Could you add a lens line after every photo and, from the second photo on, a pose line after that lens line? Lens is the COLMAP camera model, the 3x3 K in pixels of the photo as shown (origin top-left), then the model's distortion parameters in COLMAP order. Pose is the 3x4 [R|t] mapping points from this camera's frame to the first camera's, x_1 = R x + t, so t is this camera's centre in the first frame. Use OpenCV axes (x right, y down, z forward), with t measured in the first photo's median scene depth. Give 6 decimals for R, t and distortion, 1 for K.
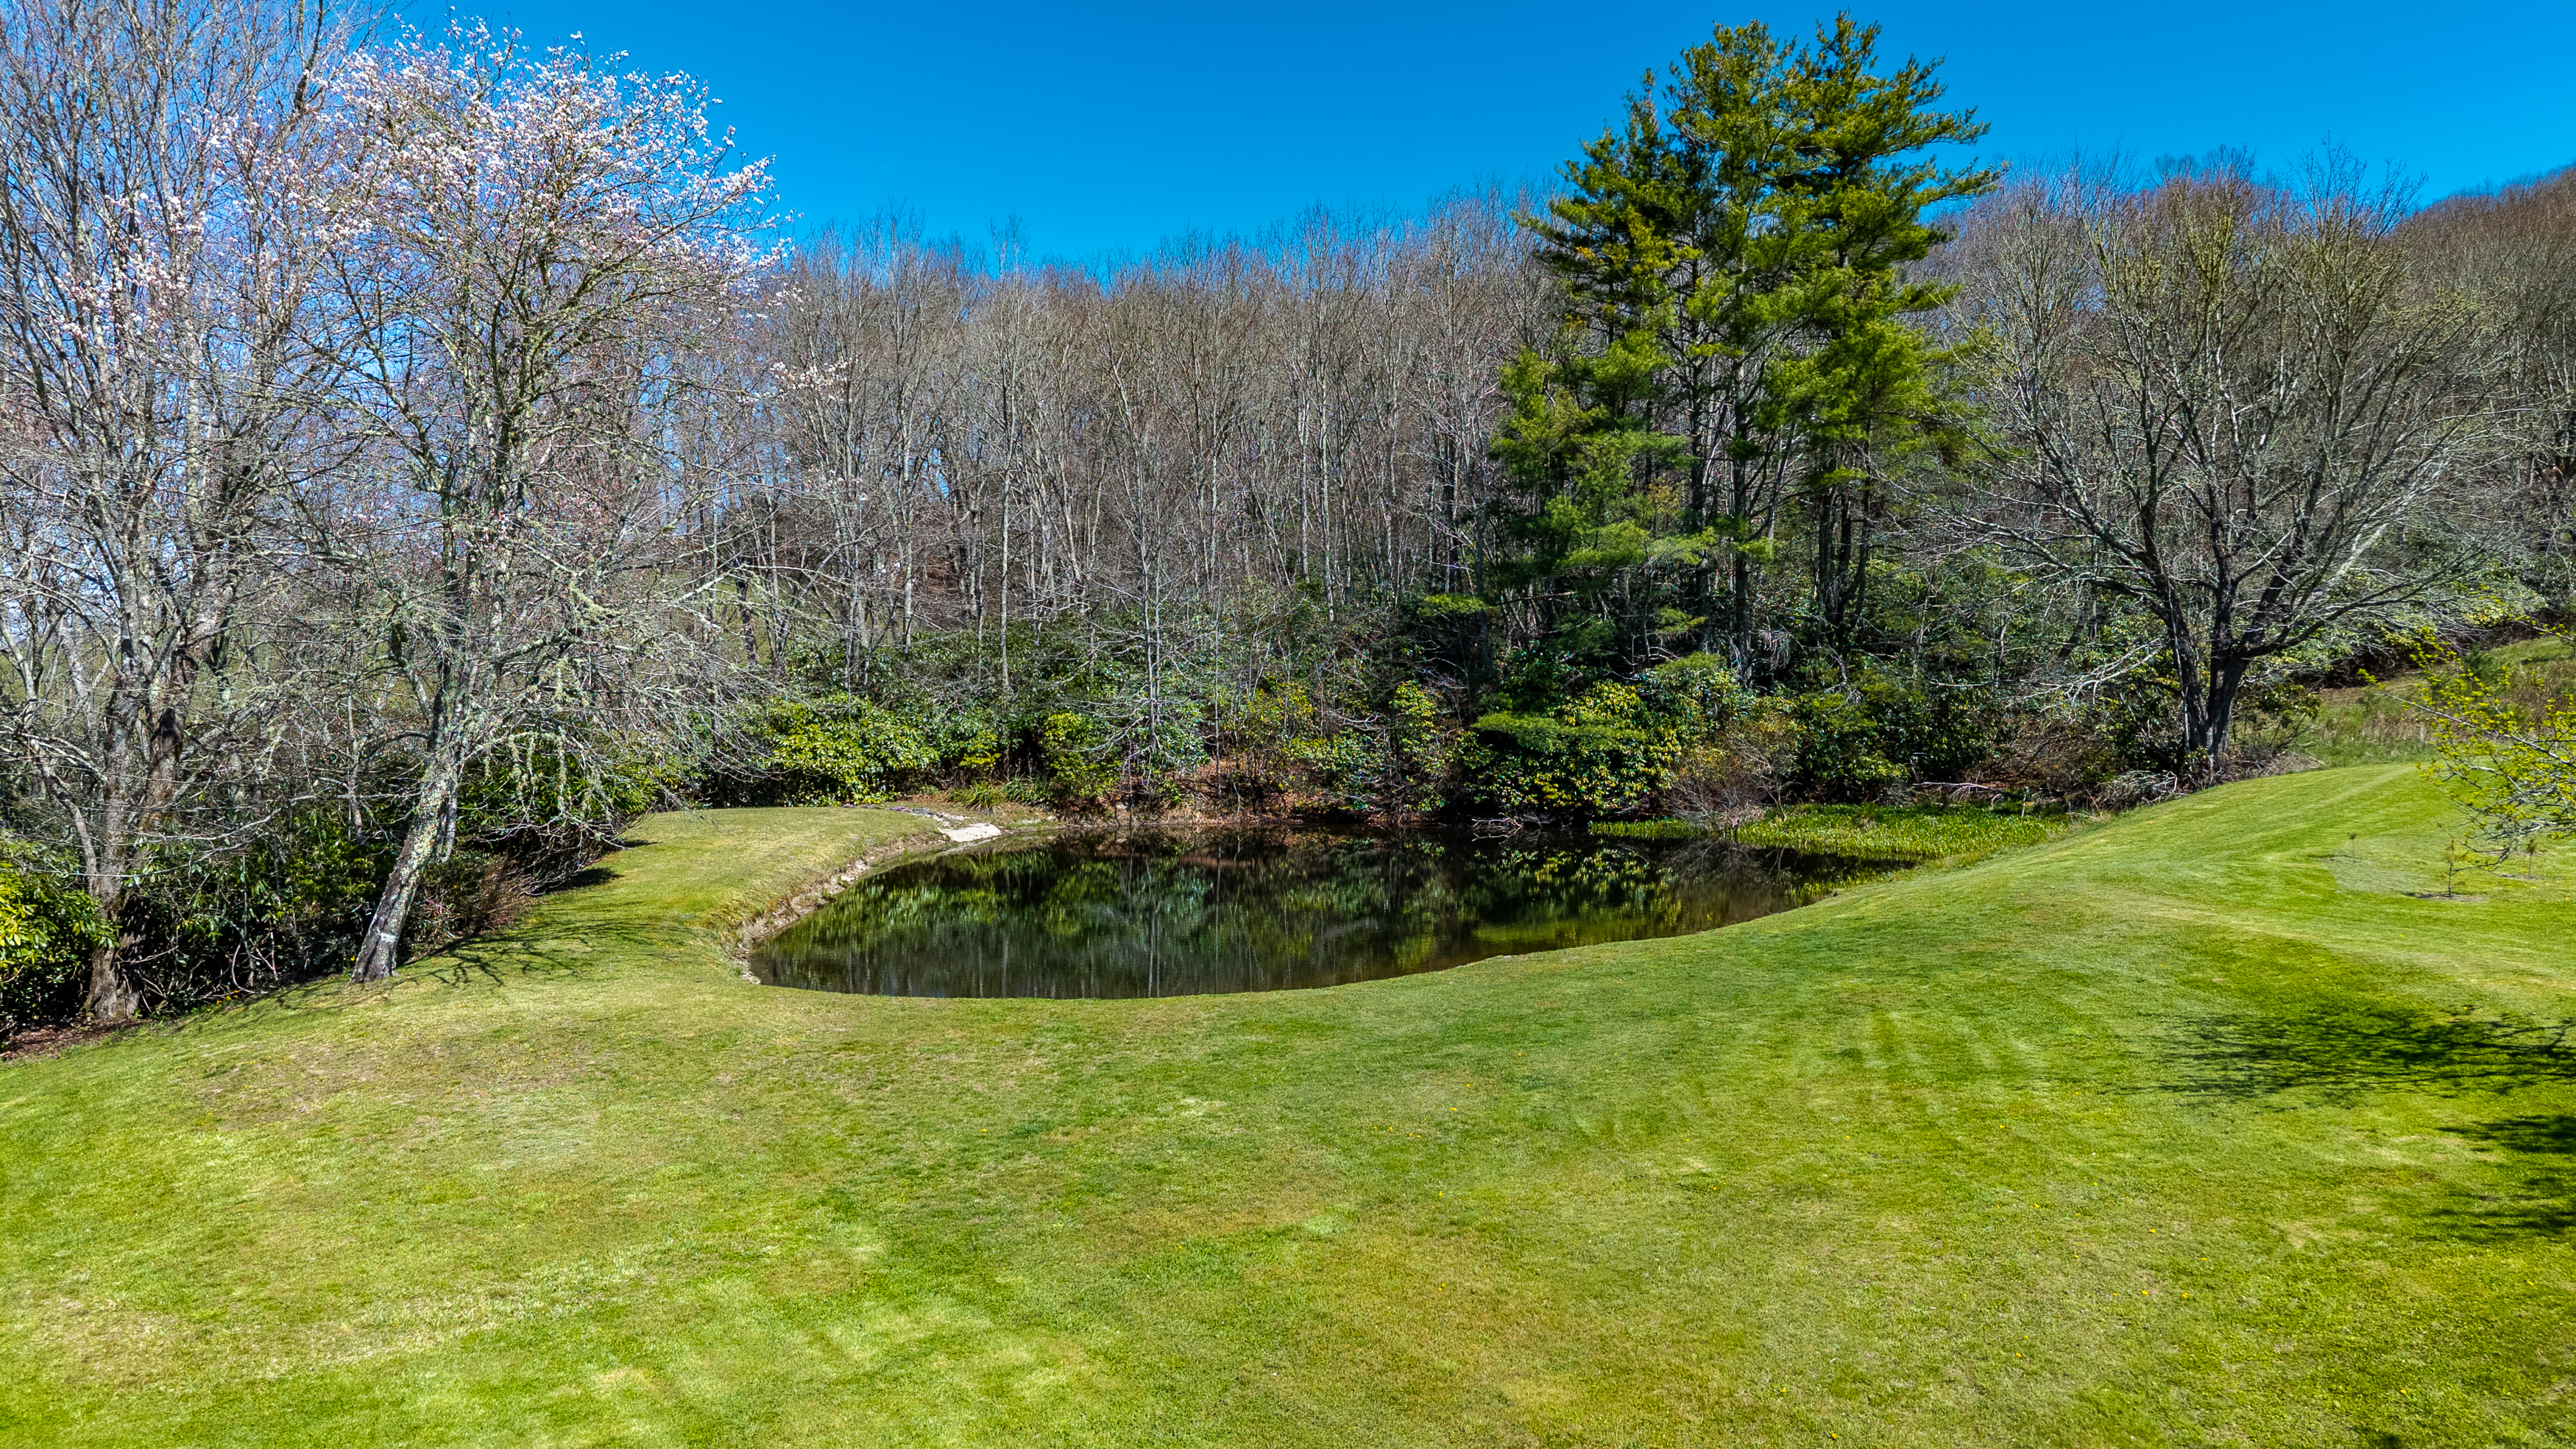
lens RADIAL K [[1672.7, 0, 1288.0], [0, 1672.7, 724.5], [0, 0, 1]] dist [0.157811, -0.340330]
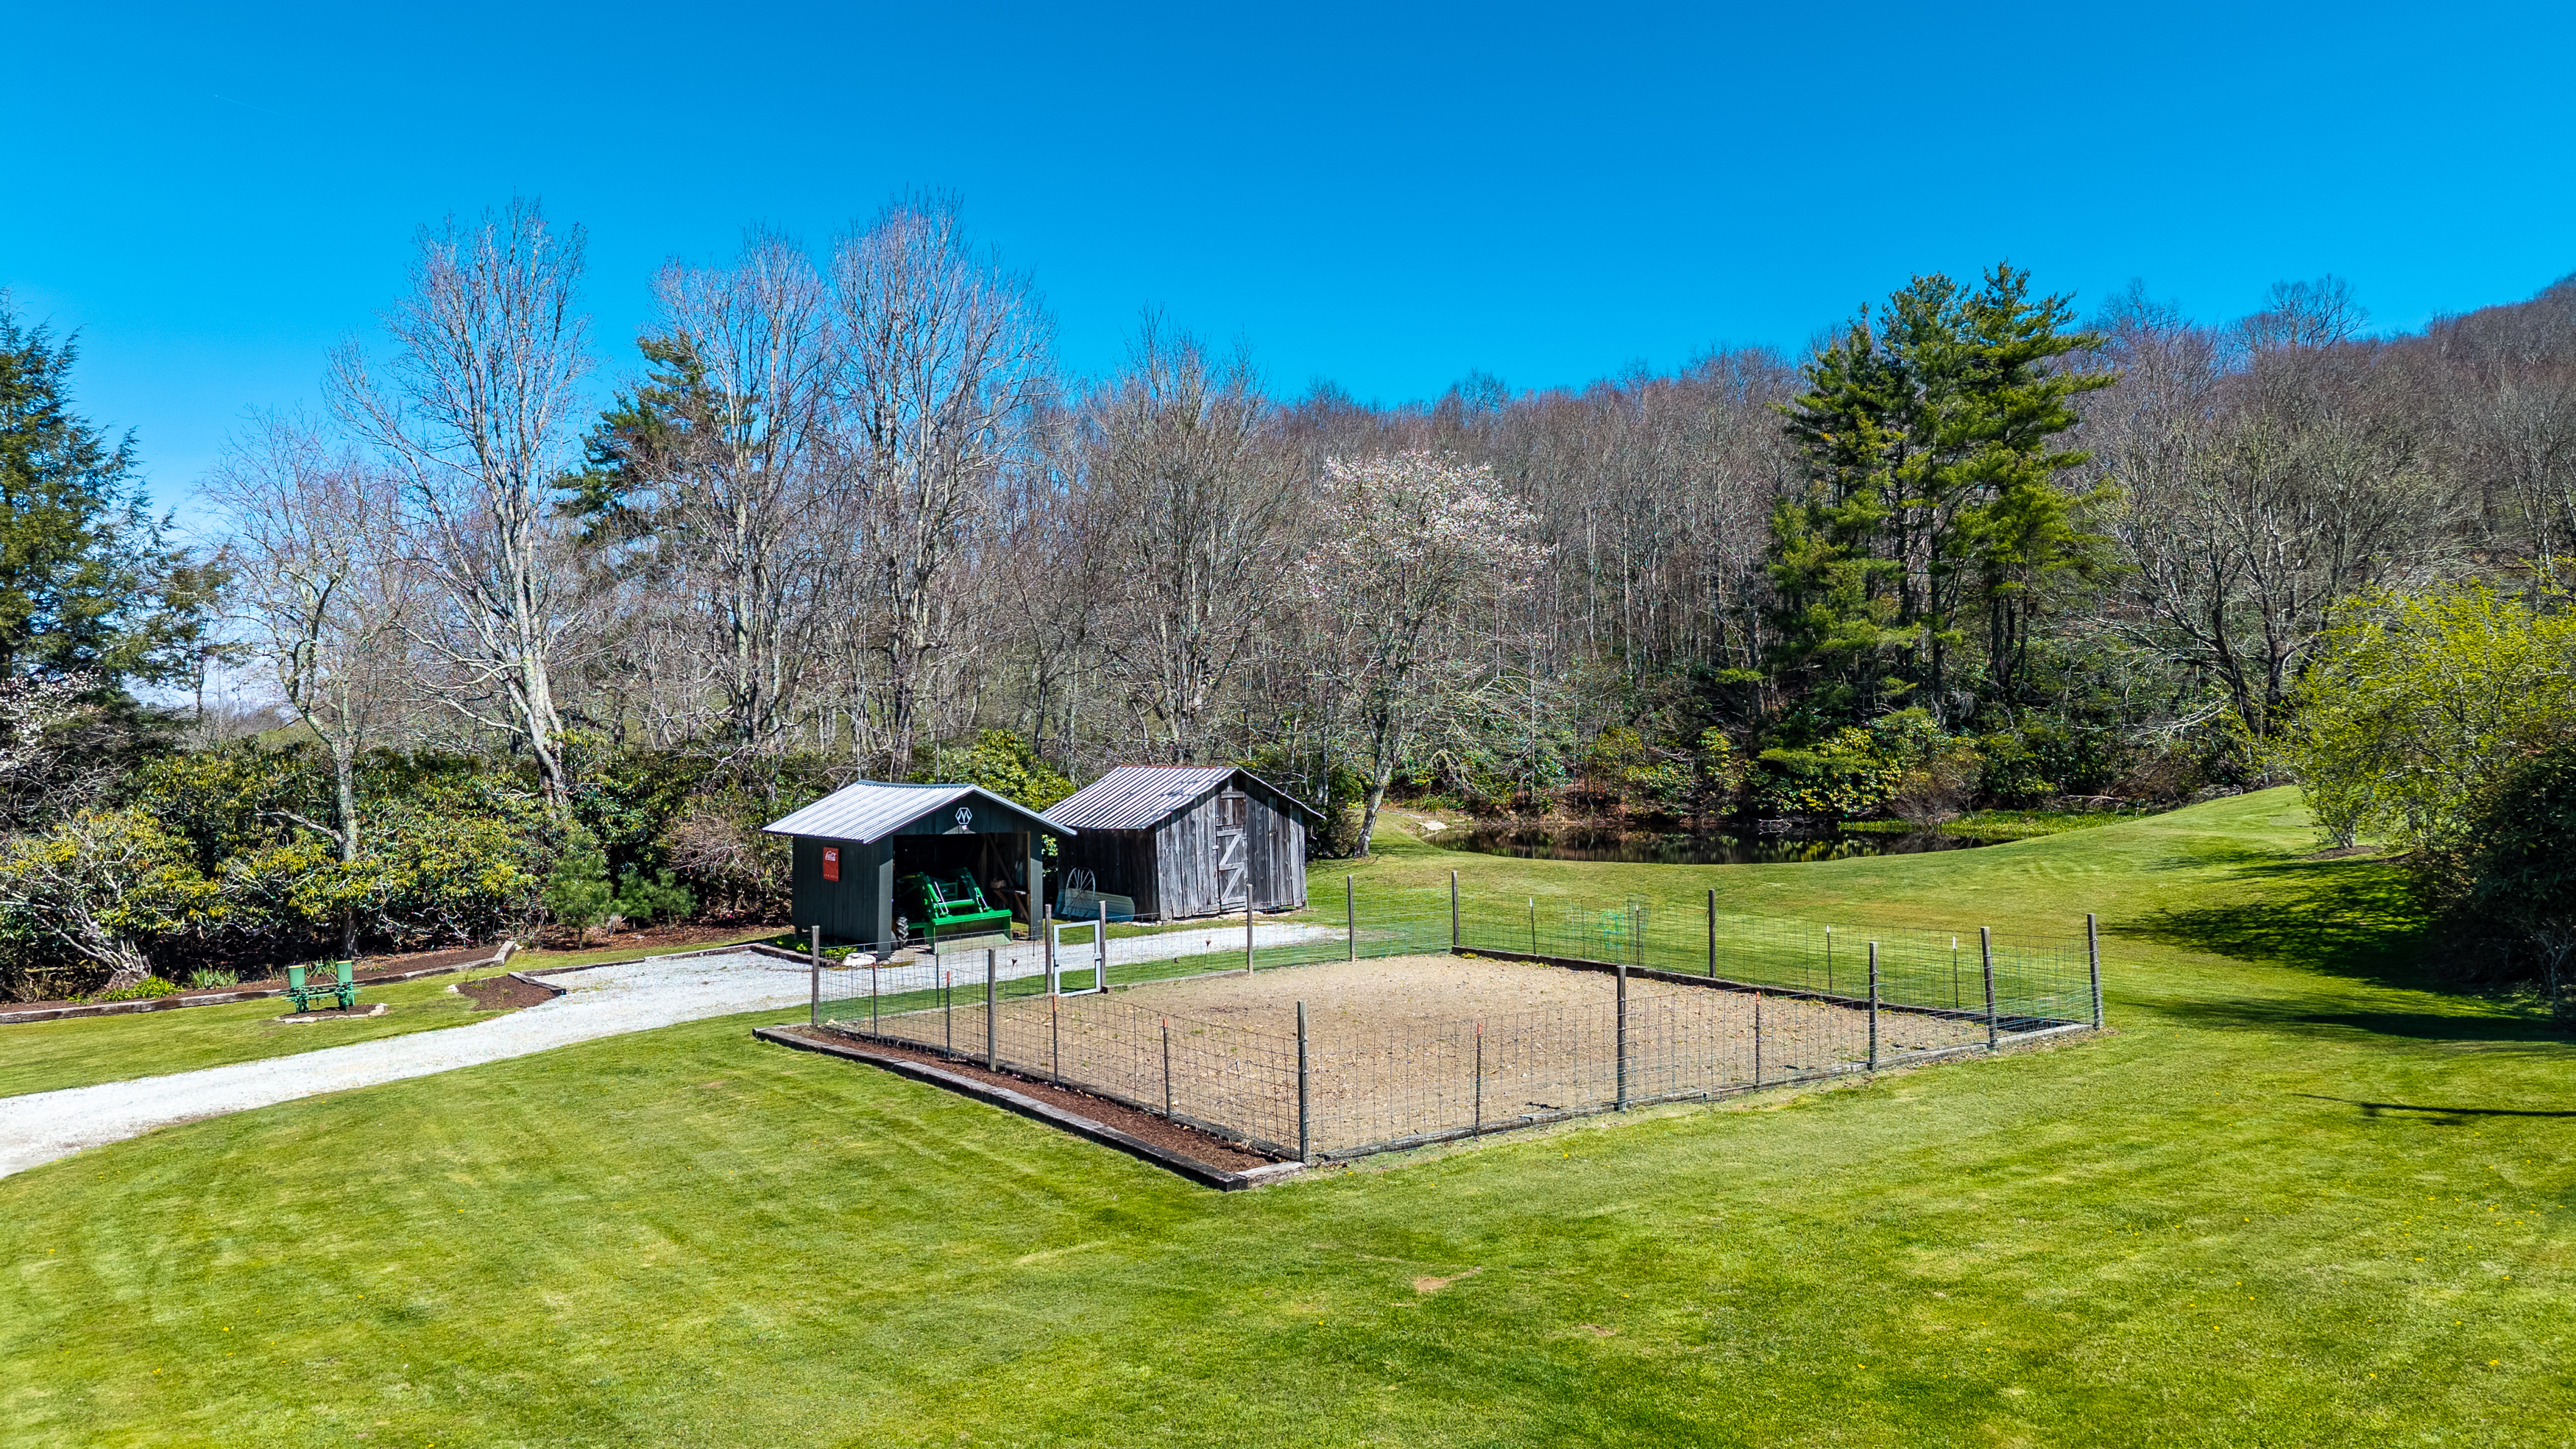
lens RADIAL K [[1698.8, 0, 1288.0], [0, 1698.8, 724.5], [0, 0, 1]] dist [0.057623, -0.086212]
pose [[0.997092, -0.005575, -0.075998, -0.184517], [0.003434, 0.999595, -0.028267, 0.012824], [0.076125, 0.027924, 0.996707, -0.524519]]
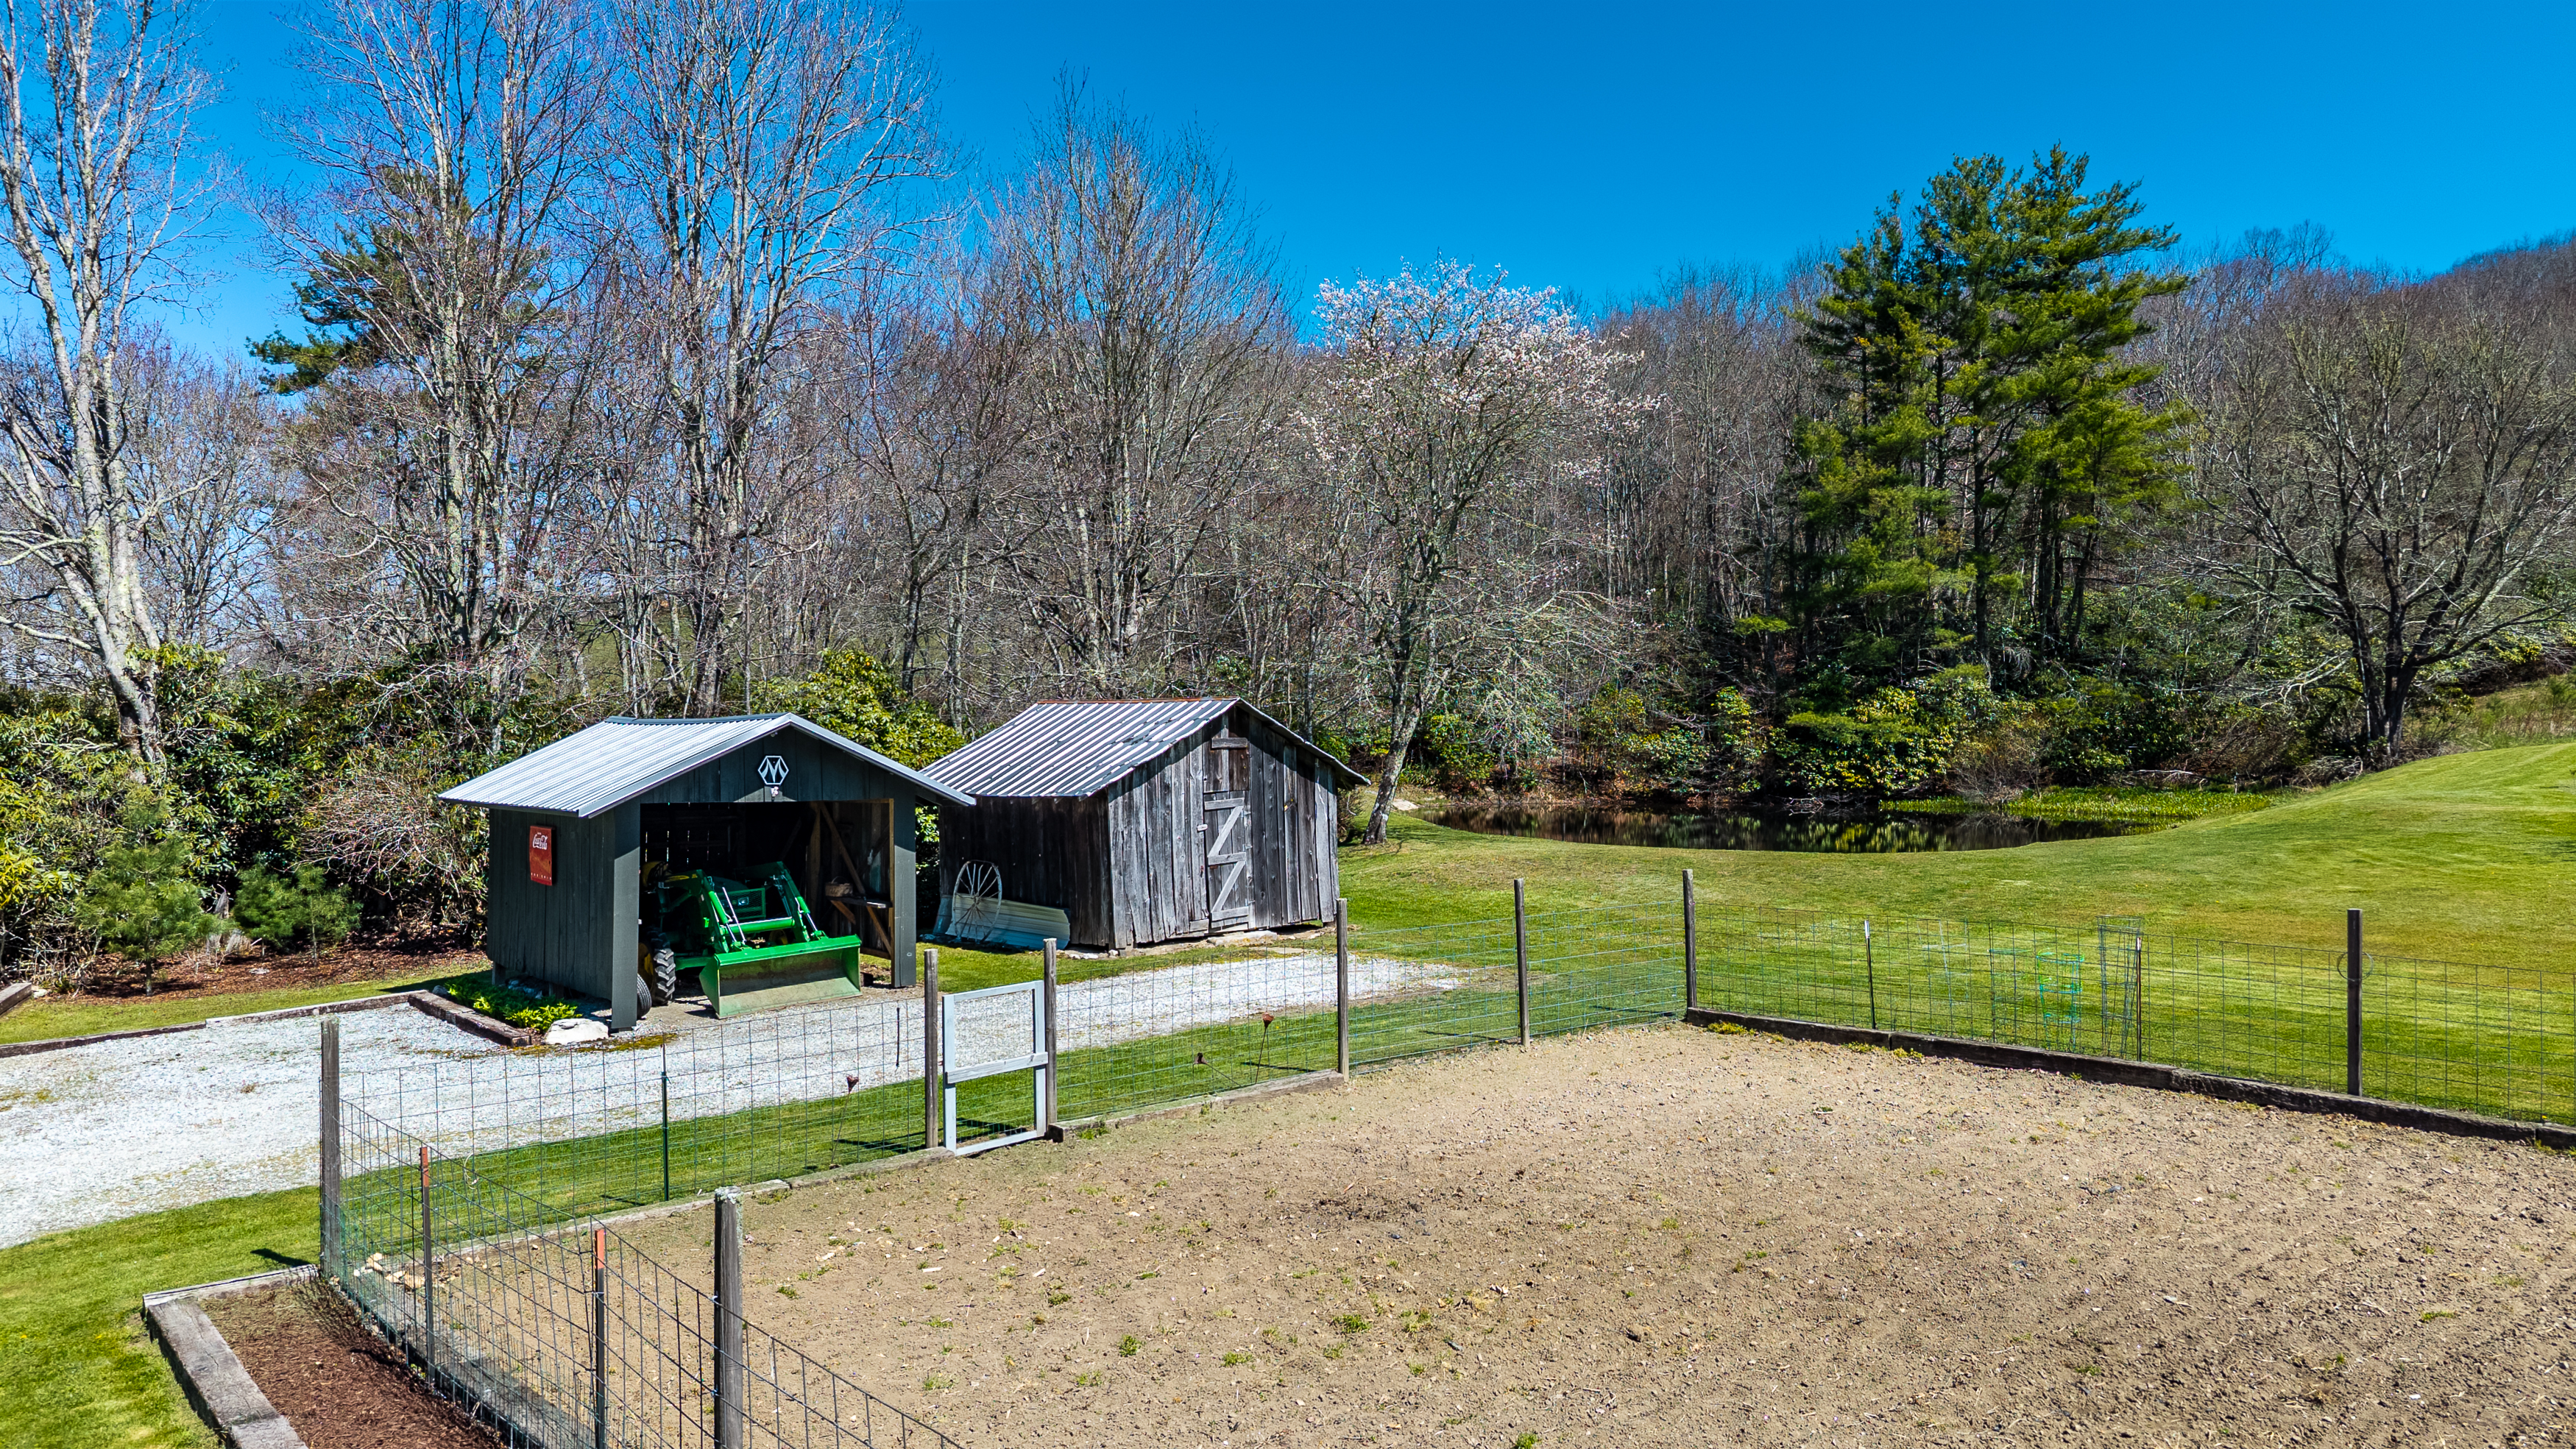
lens RADIAL K [[1698.8, 0, 1288.0], [0, 1698.8, 724.5], [0, 0, 1]] dist [0.057623, -0.086212]
pose [[0.999997, -0.000421, -0.002292, -0.246609], [0.000375, 0.999798, -0.020089, 0.026456], [0.002300, 0.020088, 0.999796, -0.250276]]
